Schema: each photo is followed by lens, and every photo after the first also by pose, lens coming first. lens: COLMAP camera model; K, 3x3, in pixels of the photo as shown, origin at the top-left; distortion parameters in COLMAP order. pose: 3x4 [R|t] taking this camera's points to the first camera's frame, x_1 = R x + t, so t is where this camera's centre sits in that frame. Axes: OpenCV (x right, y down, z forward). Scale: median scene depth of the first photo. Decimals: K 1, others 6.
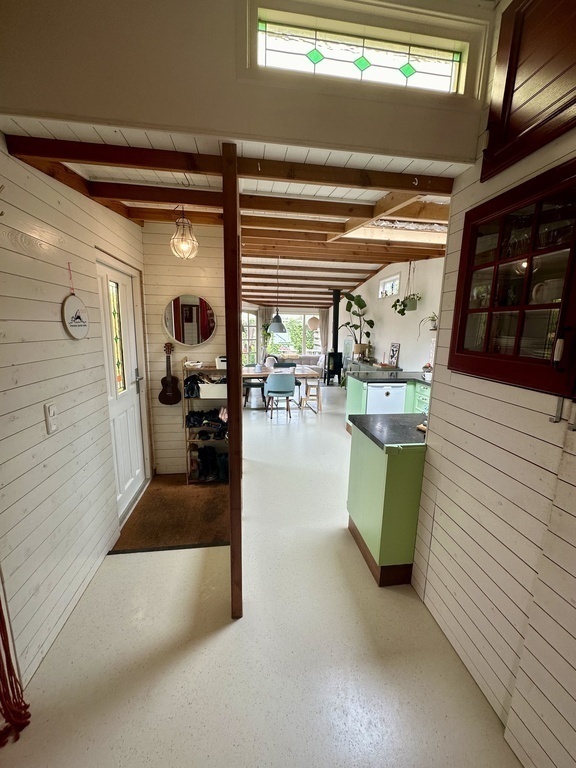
lens RADIAL K [[304.2, 0, 288.0], [0, 304.2, 384.0], [0, 0, 1]] dist [0.000434, 0.000066]
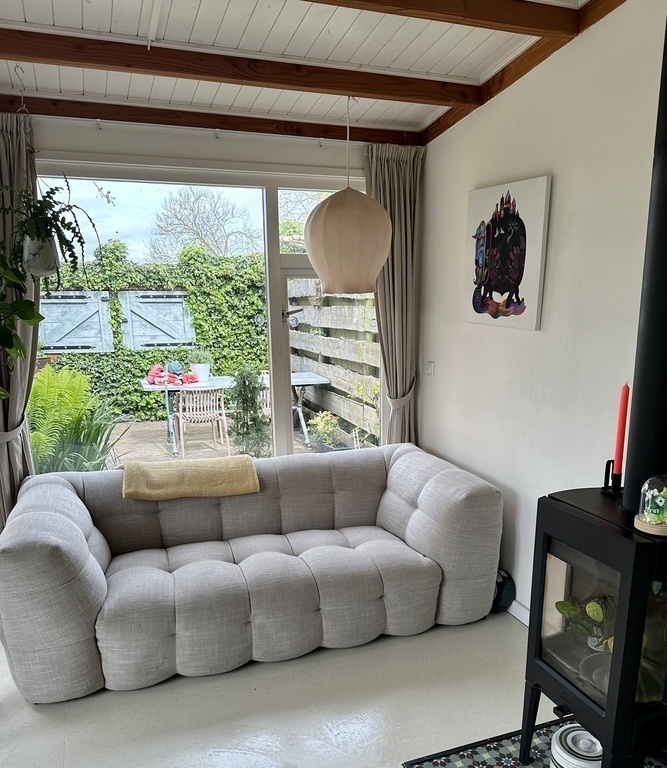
lens RADIAL K [[650.7, 0, 333.5], [0, 650.7, 384.0], [0, 0, 1]] dist [-0.002384, -0.000786]
pose [[0.977106, -0.043375, 0.208283, 0.012368], [0.052422, 0.997898, -0.038110, -0.110731], [-0.206192, 0.048157, 0.977326, 0.657236]]
